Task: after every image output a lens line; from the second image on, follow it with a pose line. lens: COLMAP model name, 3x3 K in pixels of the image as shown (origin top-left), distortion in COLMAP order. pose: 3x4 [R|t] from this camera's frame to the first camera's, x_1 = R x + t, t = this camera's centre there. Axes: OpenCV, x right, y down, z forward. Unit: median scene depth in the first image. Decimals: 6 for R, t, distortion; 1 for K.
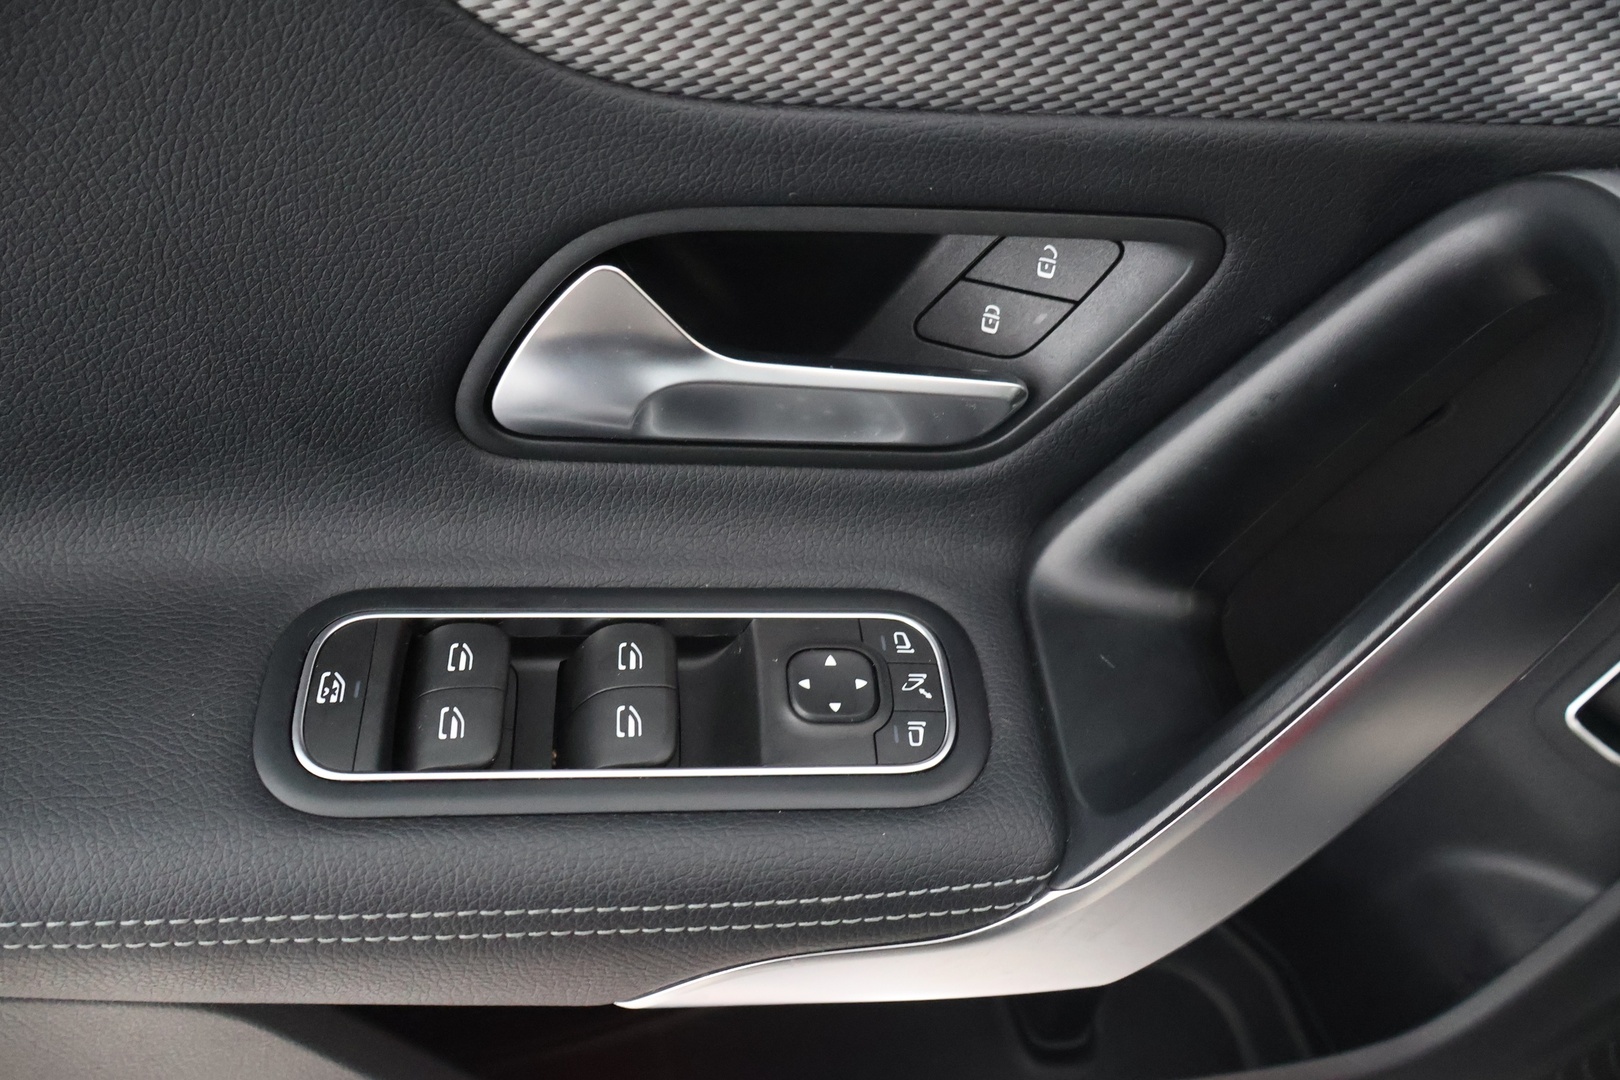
lens RADIAL K [[1443.3, 0, 810.0], [0, 1443.3, 540.0], [0, 0, 1]] dist [0.045366, 0.004603]
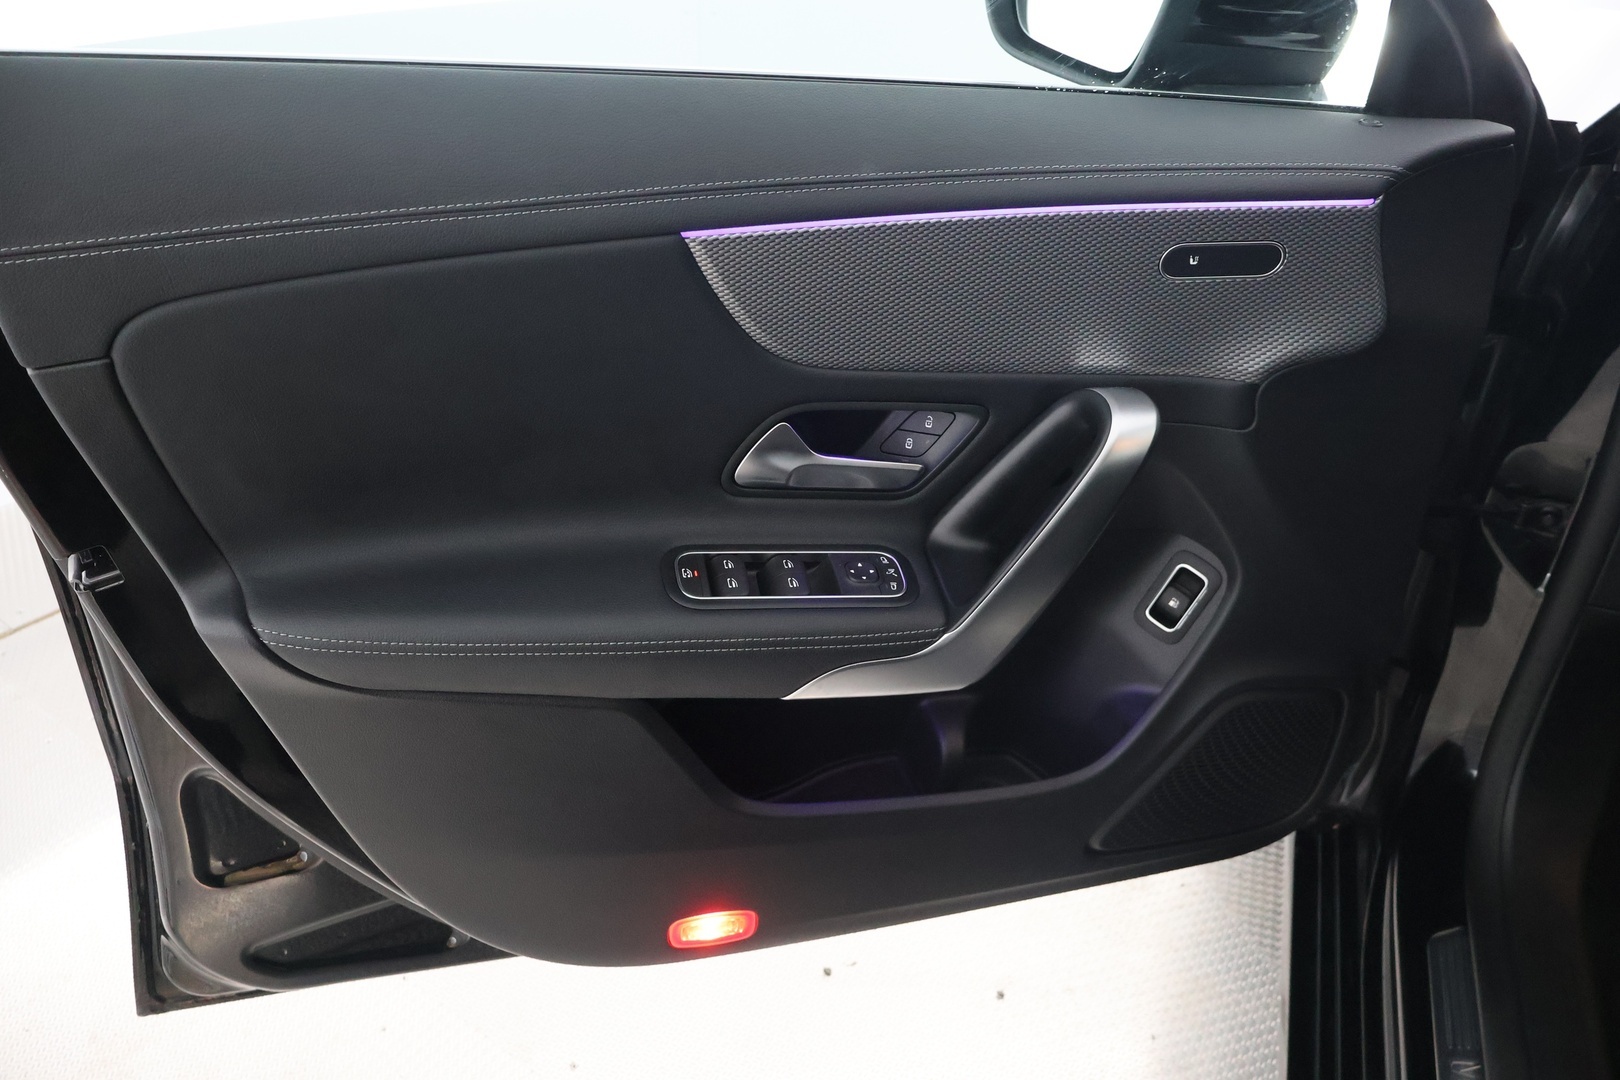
lens RADIAL K [[1443.3, 0, 810.0], [0, 1443.3, 540.0], [0, 0, 1]] dist [0.045366, 0.004603]
pose [[0.991645, -0.025414, 0.126467, -0.423870], [0.046249, 0.985268, -0.164647, 0.483096], [-0.120420, 0.169120, 0.978211, -1.671166]]
